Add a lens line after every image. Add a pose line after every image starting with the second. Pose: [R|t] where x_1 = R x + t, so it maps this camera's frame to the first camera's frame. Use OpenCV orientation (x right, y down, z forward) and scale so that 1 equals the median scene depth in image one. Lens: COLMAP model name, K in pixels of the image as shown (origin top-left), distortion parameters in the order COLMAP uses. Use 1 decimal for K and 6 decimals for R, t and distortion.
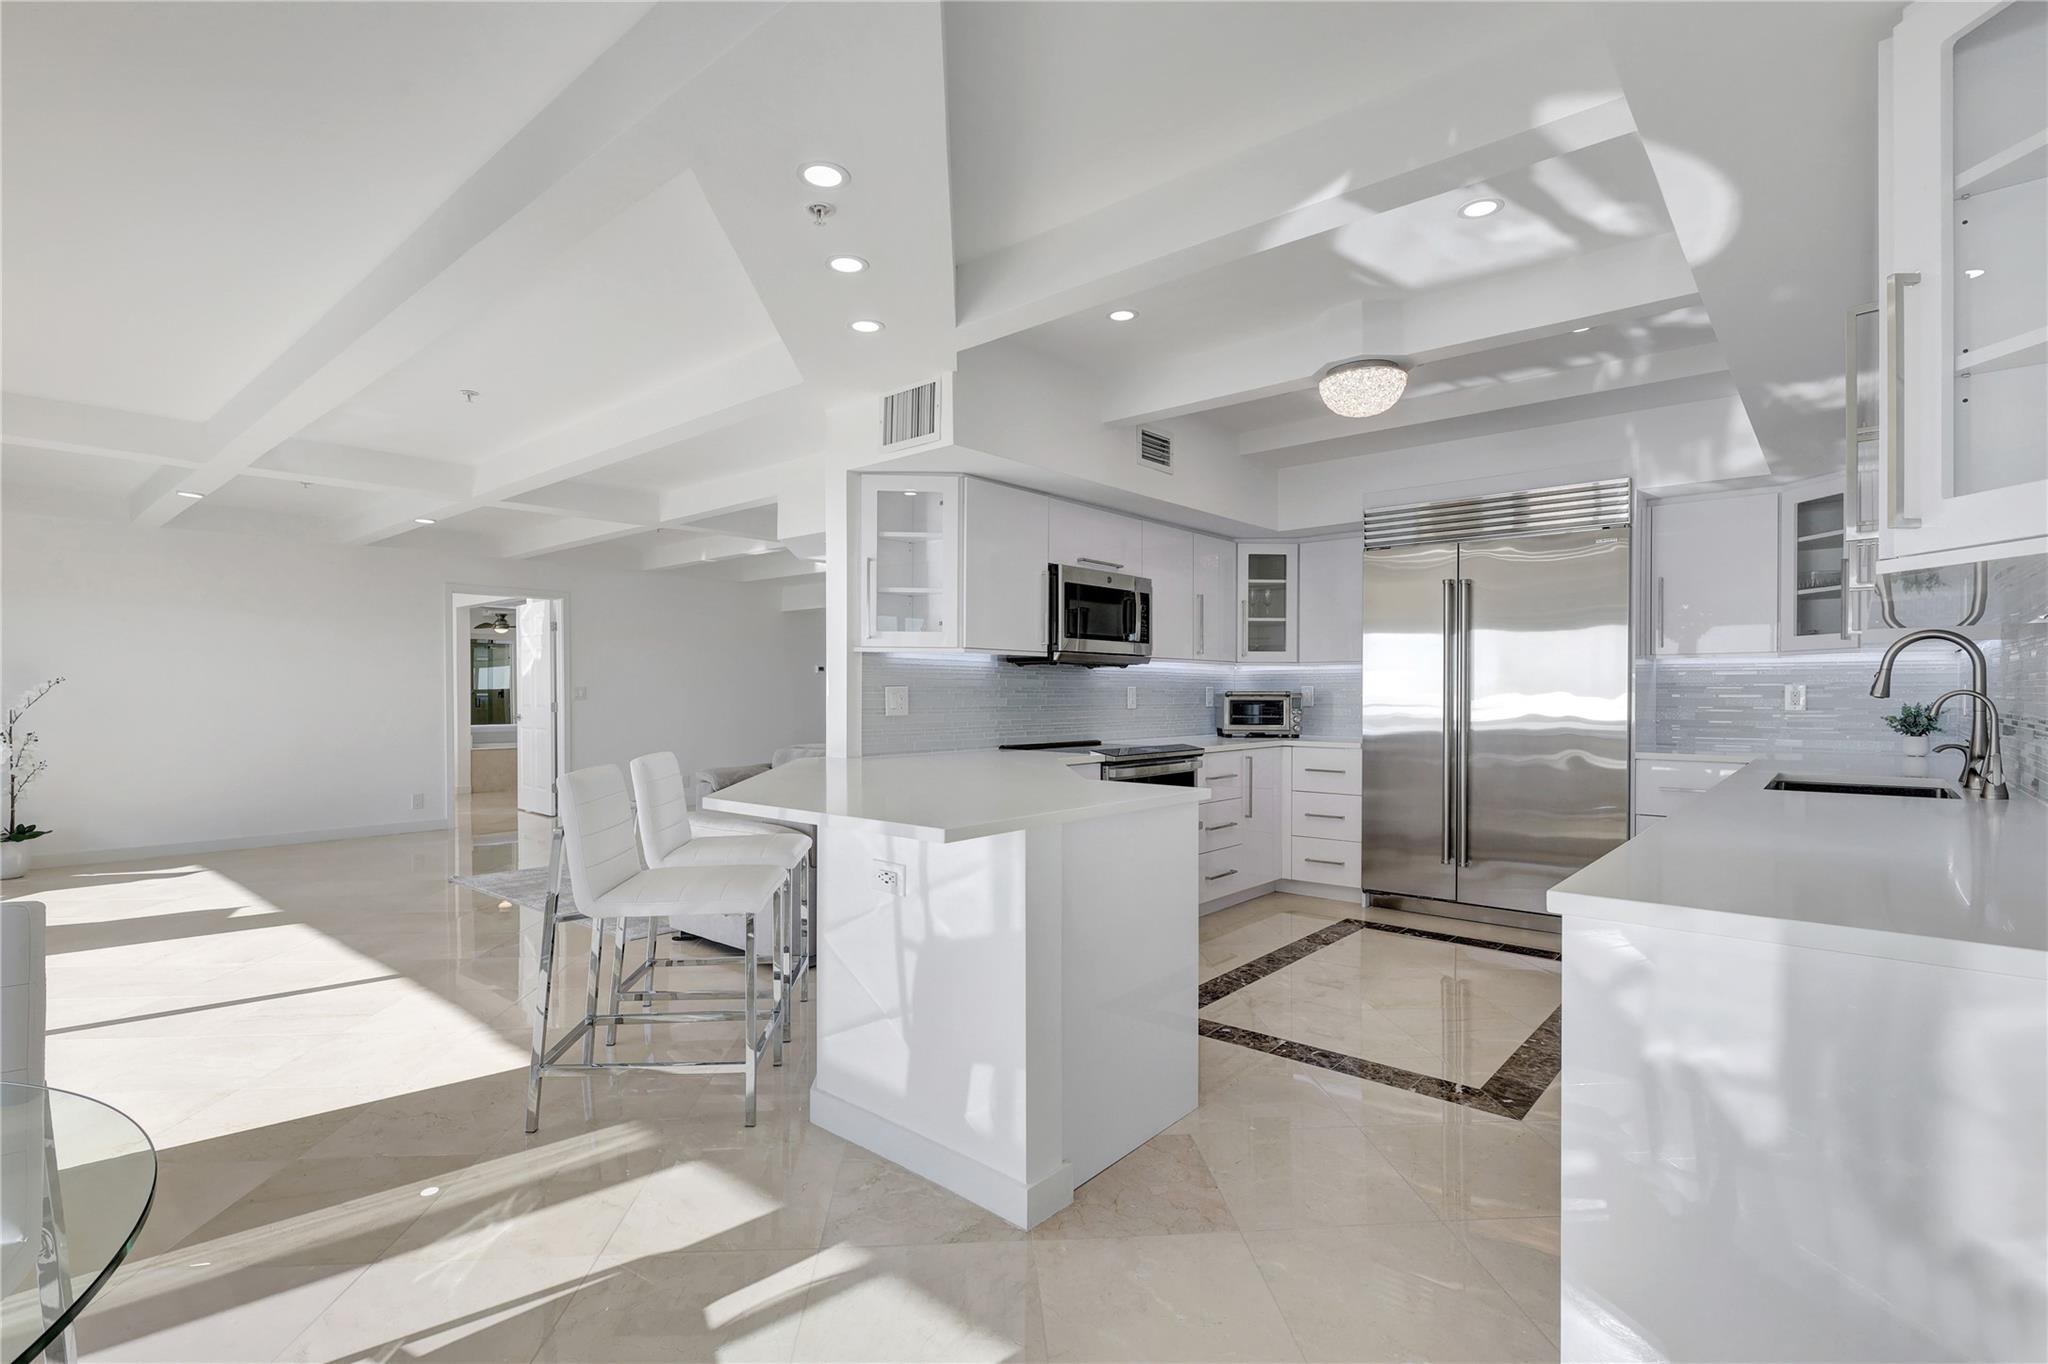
lens RADIAL K [[943.4, 0, 1015.0], [0, 943.4, 689.2], [0, 0, 1]] dist [0.000848, 0.000174]
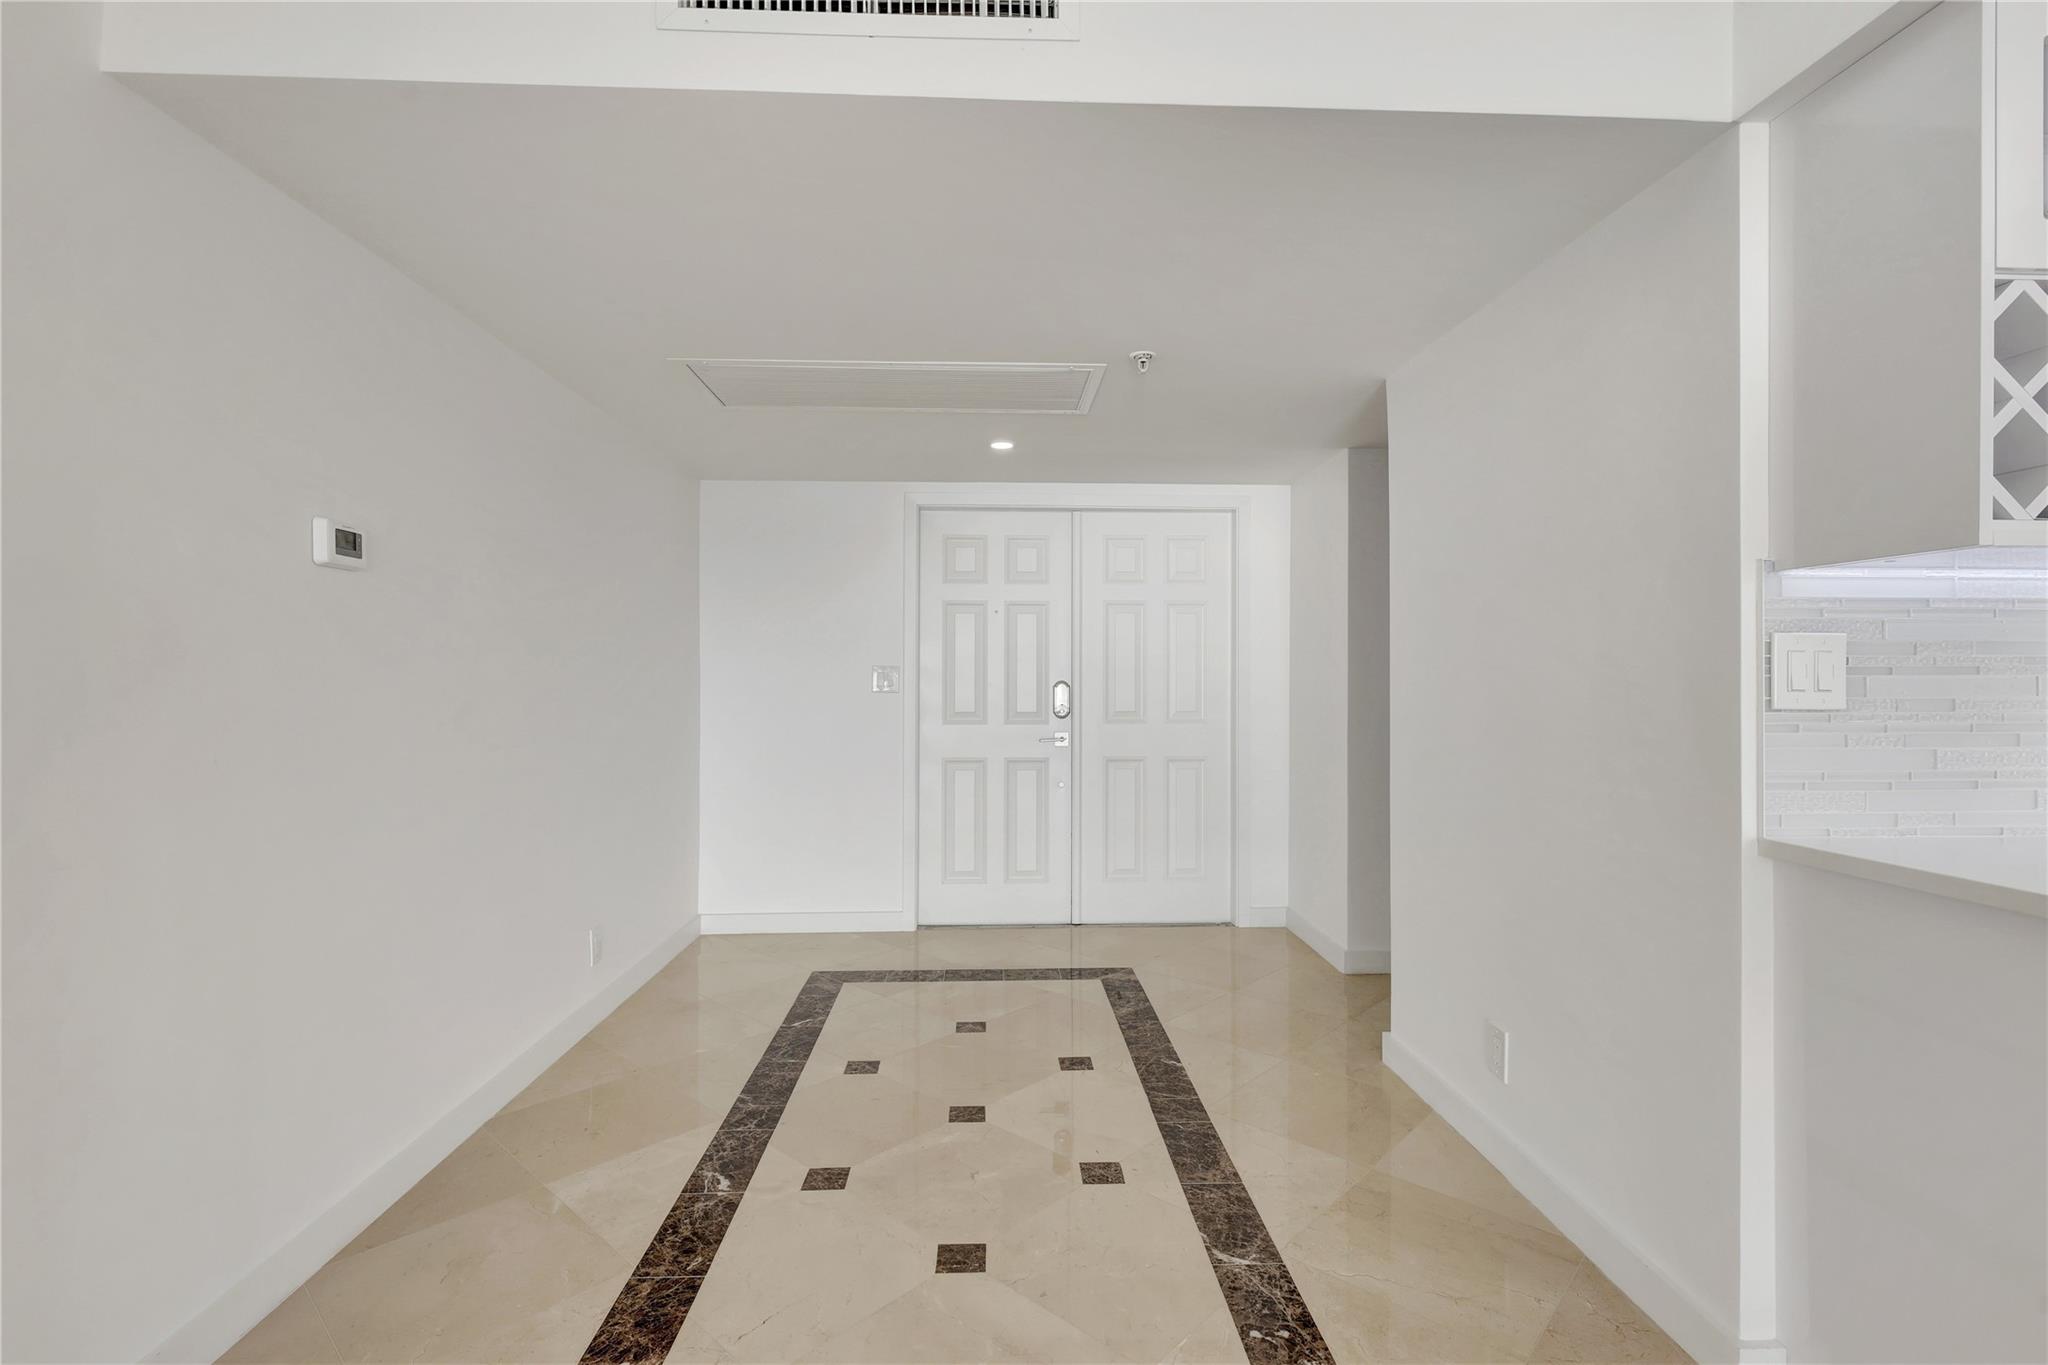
lens RADIAL K [[949.8, 0, 1027.6], [0, 949.8, 675.6], [0, 0, 1]] dist [0.002789, 0.000547]
pose [[0.719908, -0.002295, 0.694065, -0.418901], [0.003838, 0.999992, -0.000674, 0.004614], [-0.694059, 0.003149, 0.719912, 1.400134]]
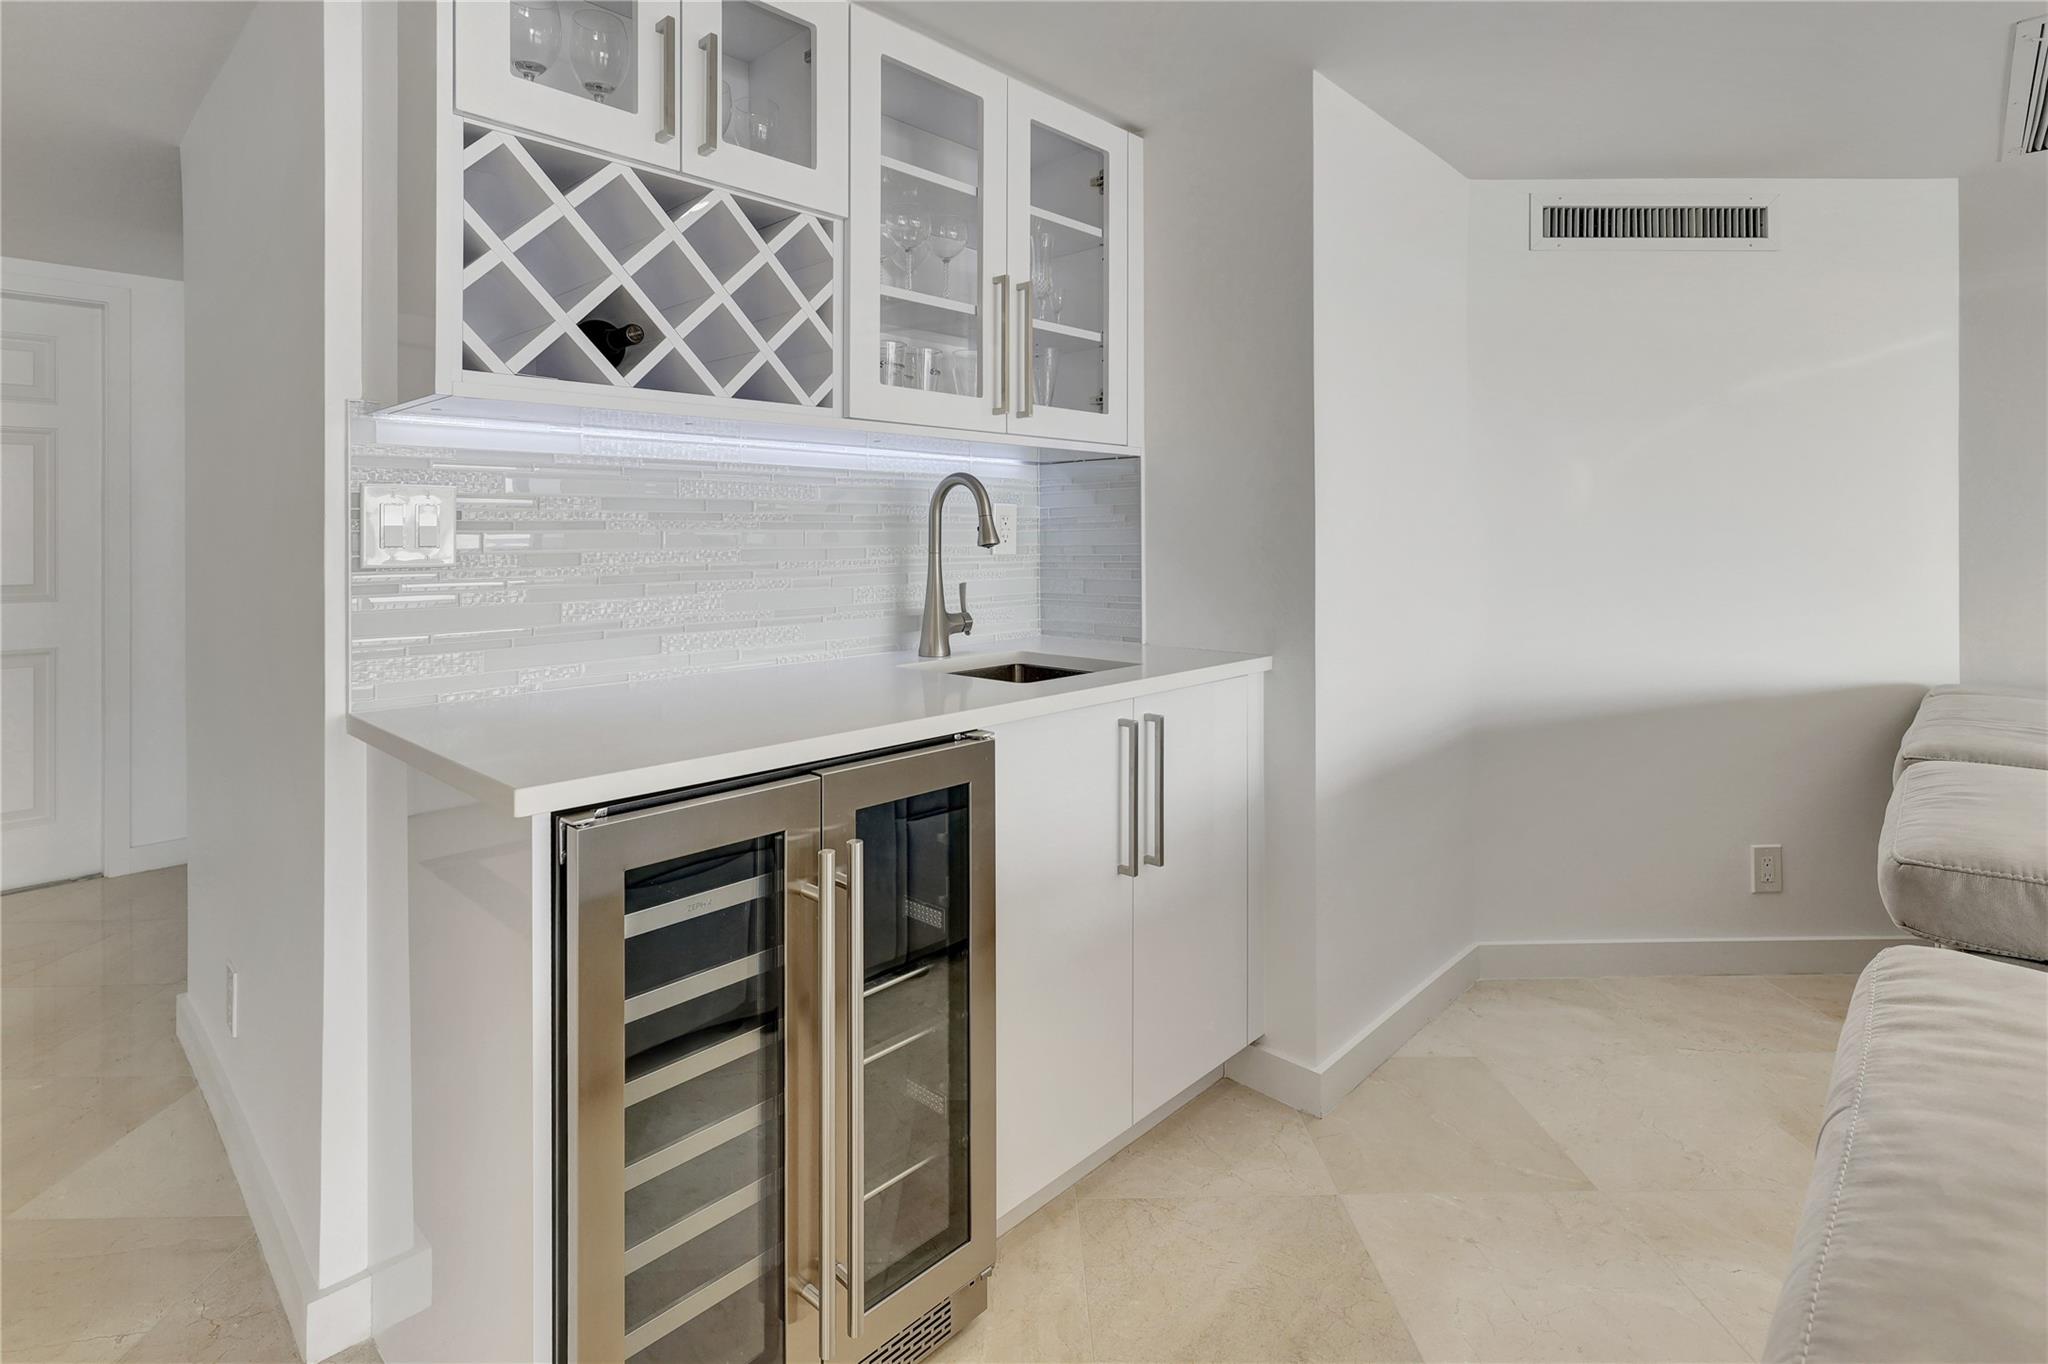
lens RADIAL K [[992.5, 0, 1024.9], [0, 992.5, 531.1], [0, 0, 1]] dist [-0.001641, -0.000066]
pose [[0.047628, -0.002338, 0.998862, -0.328418], [0.004774, 0.999986, 0.002113, 0.005595], [-0.998854, 0.004667, 0.047638, 1.275674]]
